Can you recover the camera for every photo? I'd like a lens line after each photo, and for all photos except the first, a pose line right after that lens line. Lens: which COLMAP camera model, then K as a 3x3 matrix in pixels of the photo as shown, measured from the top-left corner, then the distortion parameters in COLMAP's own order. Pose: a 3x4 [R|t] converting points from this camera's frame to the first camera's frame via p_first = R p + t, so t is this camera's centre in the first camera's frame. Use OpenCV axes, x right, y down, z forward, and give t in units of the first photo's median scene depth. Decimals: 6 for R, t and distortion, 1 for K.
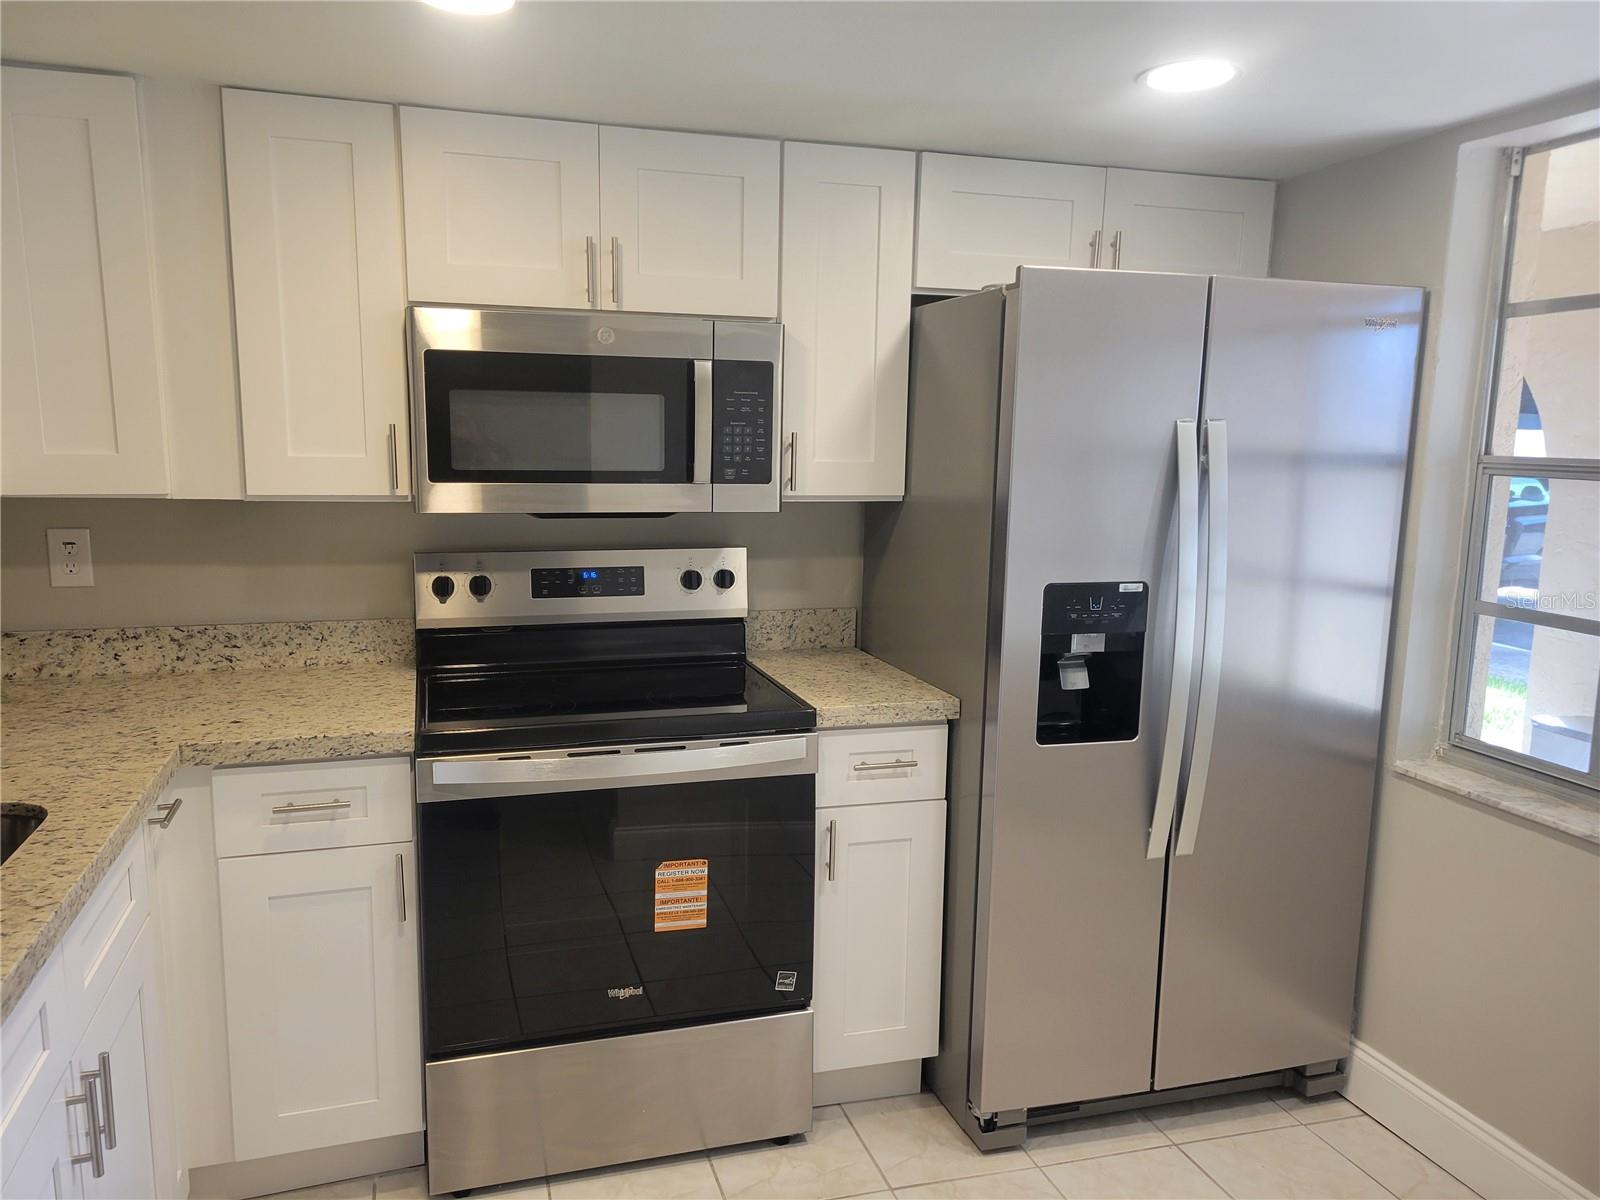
lens RADIAL K [[1197.0, 0, 796.1], [0, 1197.0, 603.6], [0, 0, 1]] dist [0.047293, -0.023739]
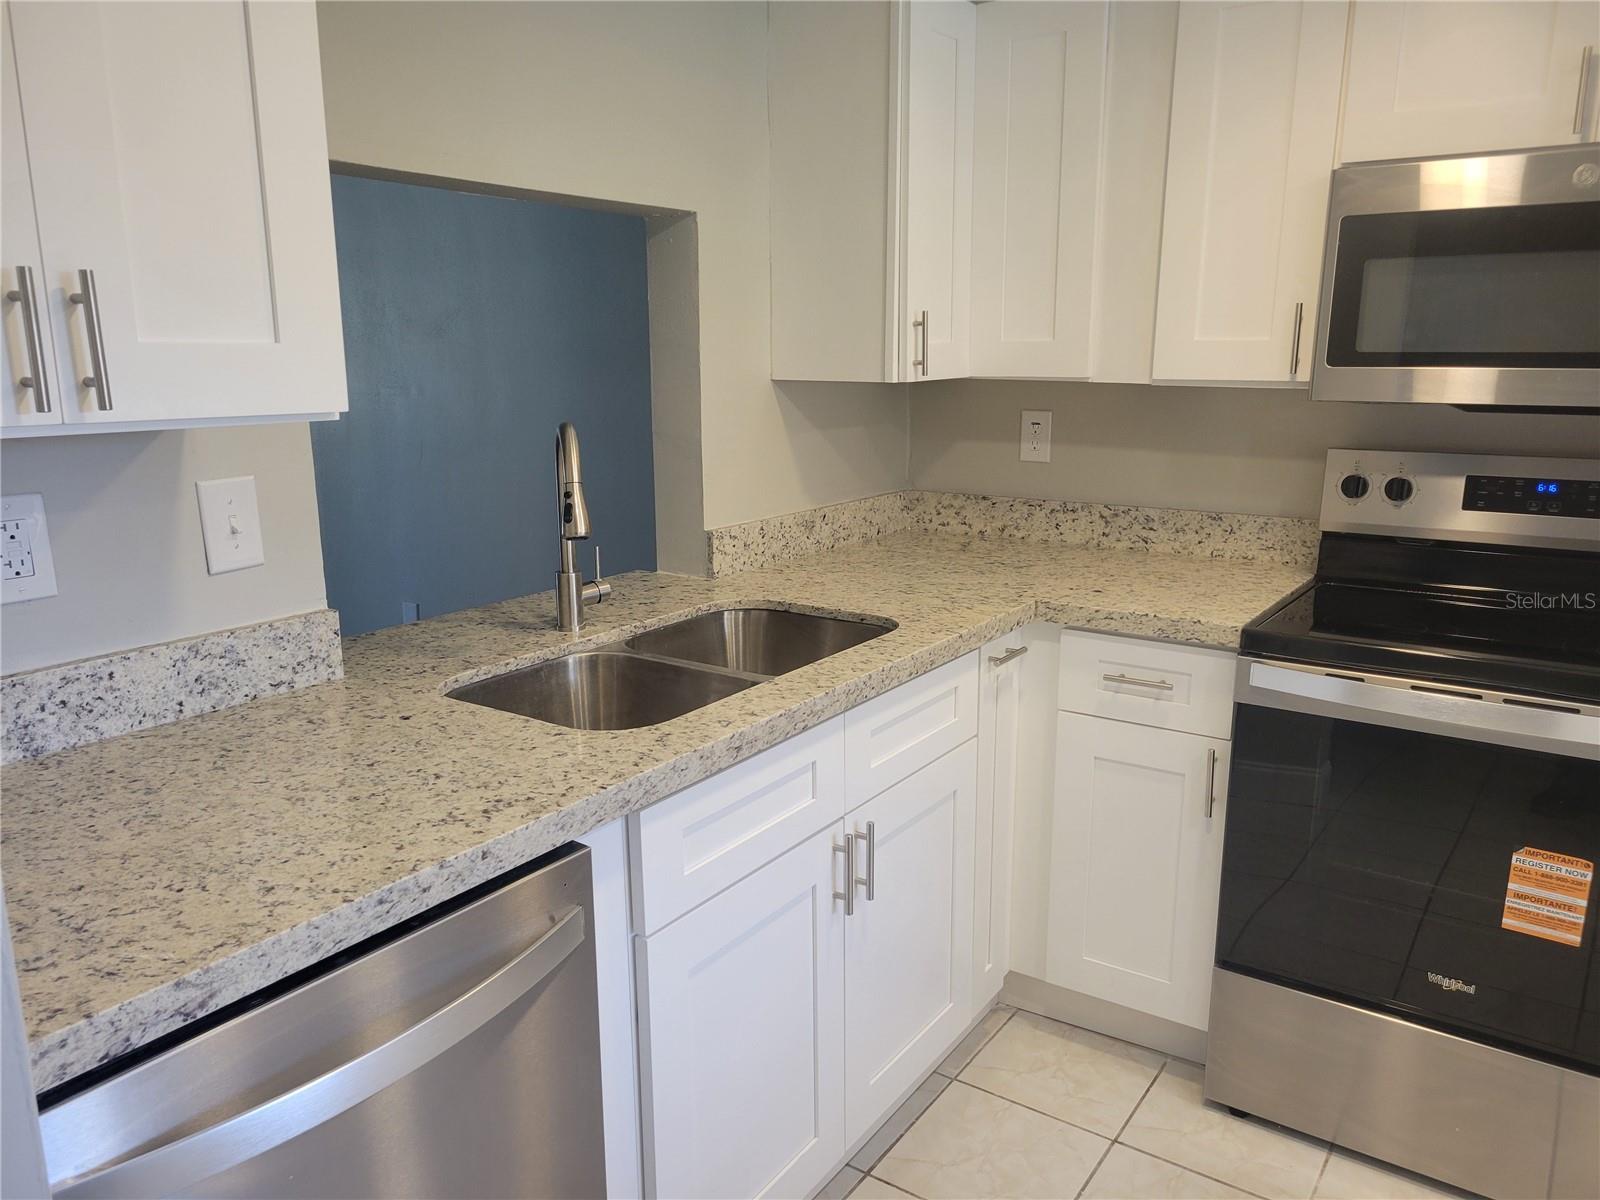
lens RADIAL K [[1197.0, 0, 801.4], [0, 1197.0, 602.9], [0, 0, 1]] dist [0.047293, -0.023739]
pose [[0.626381, 0.153068, -0.764341, 0.175975], [-0.105105, 0.988162, 0.111756, 0.016153], [0.772399, 0.010334, 0.635054, 0.116257]]
